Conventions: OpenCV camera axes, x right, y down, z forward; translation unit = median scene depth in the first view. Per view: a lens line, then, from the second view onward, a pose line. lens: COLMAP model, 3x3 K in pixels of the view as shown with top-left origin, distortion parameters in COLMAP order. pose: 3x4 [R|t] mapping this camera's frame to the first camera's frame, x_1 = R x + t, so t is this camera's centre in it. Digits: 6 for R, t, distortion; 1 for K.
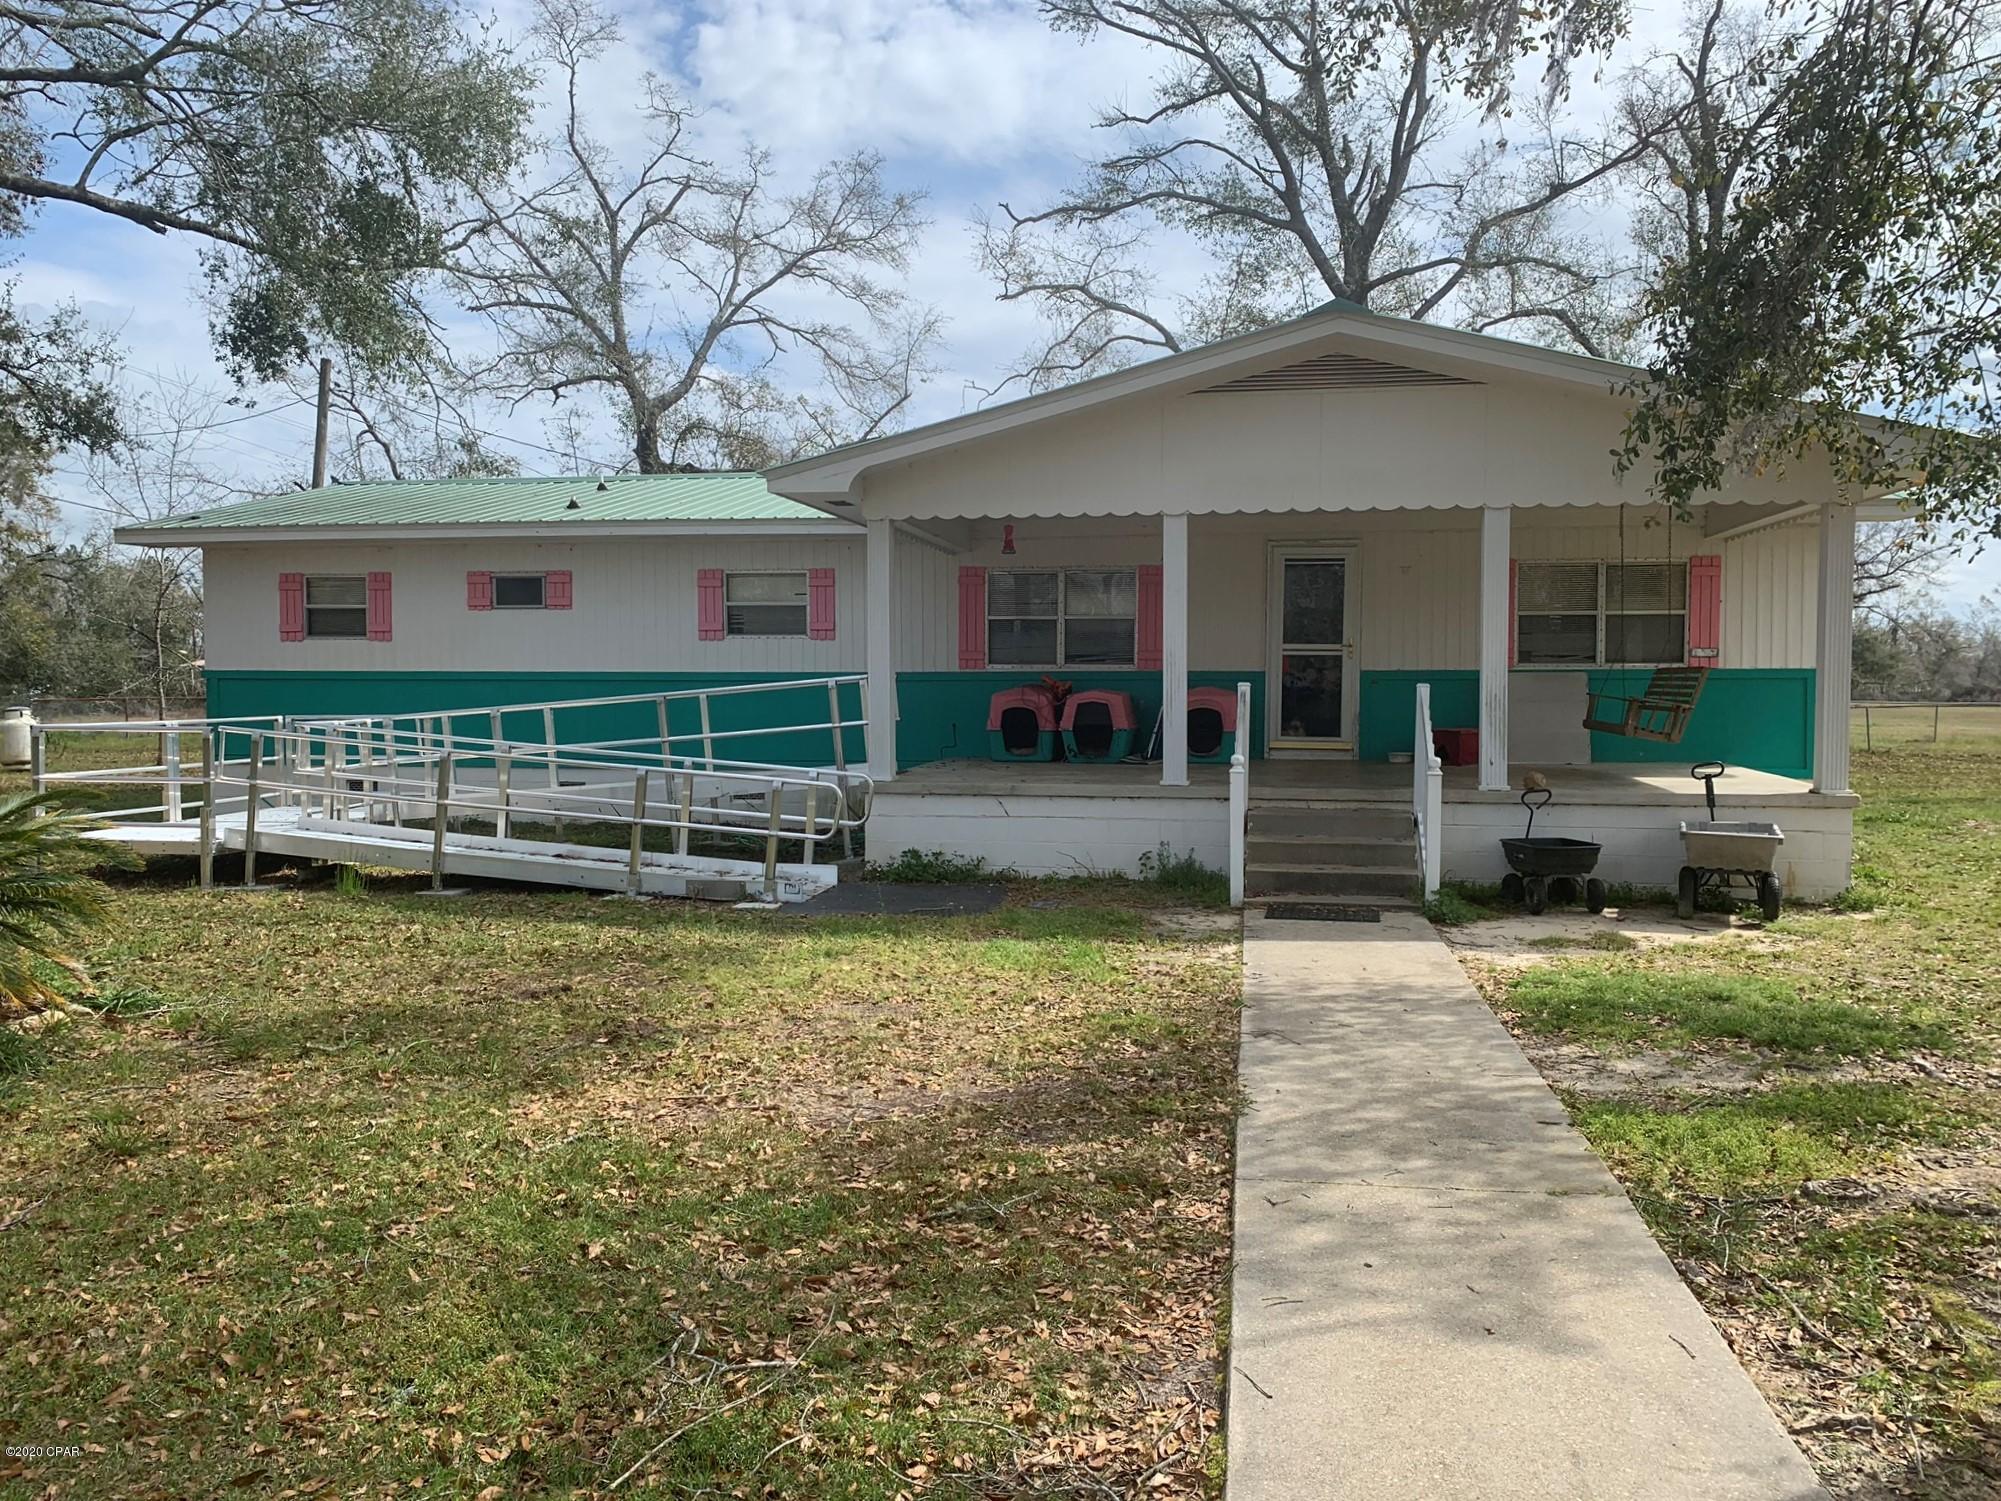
lens RADIAL K [[1503.8, 0, 1000.5], [0, 1503.8, 750.5], [0, 0, 1]] dist [0.007875, -0.038876]
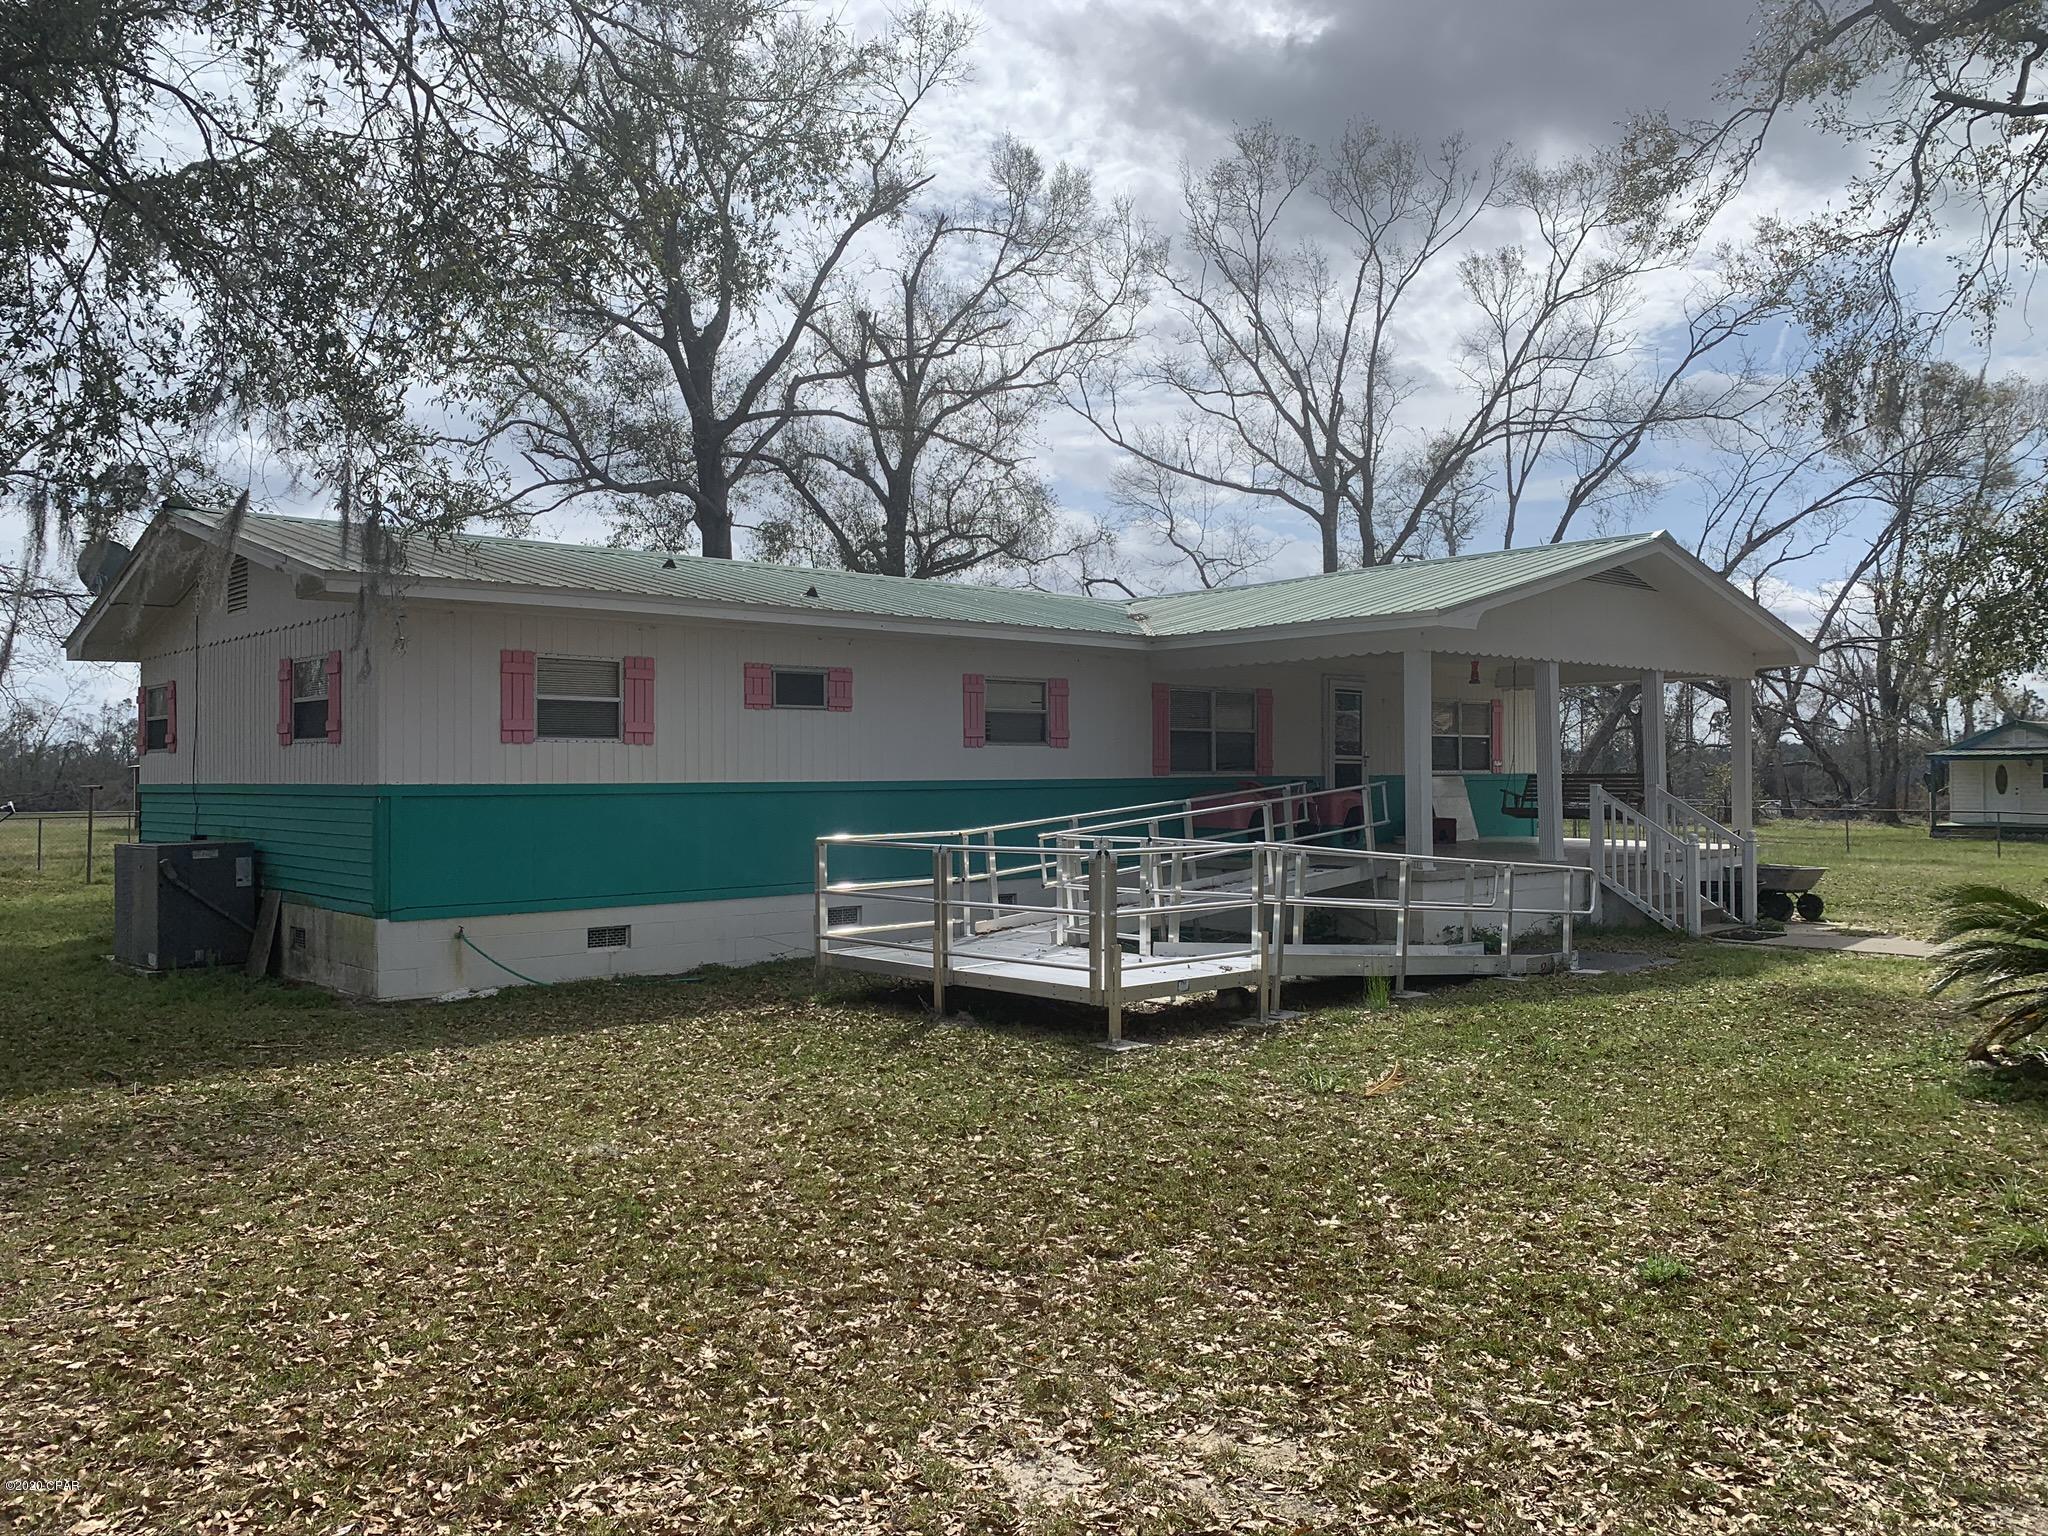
lens RADIAL K [[1539.1, 0, 1024.0], [0, 1539.1, 768.0], [0, 0, 1]] dist [0.007875, -0.038876]
pose [[0.623785, -0.003907, 0.781586, -0.927222], [0.048866, 0.998226, -0.034011, -0.024030], [-0.780067, 0.059408, 0.622869, 0.351638]]
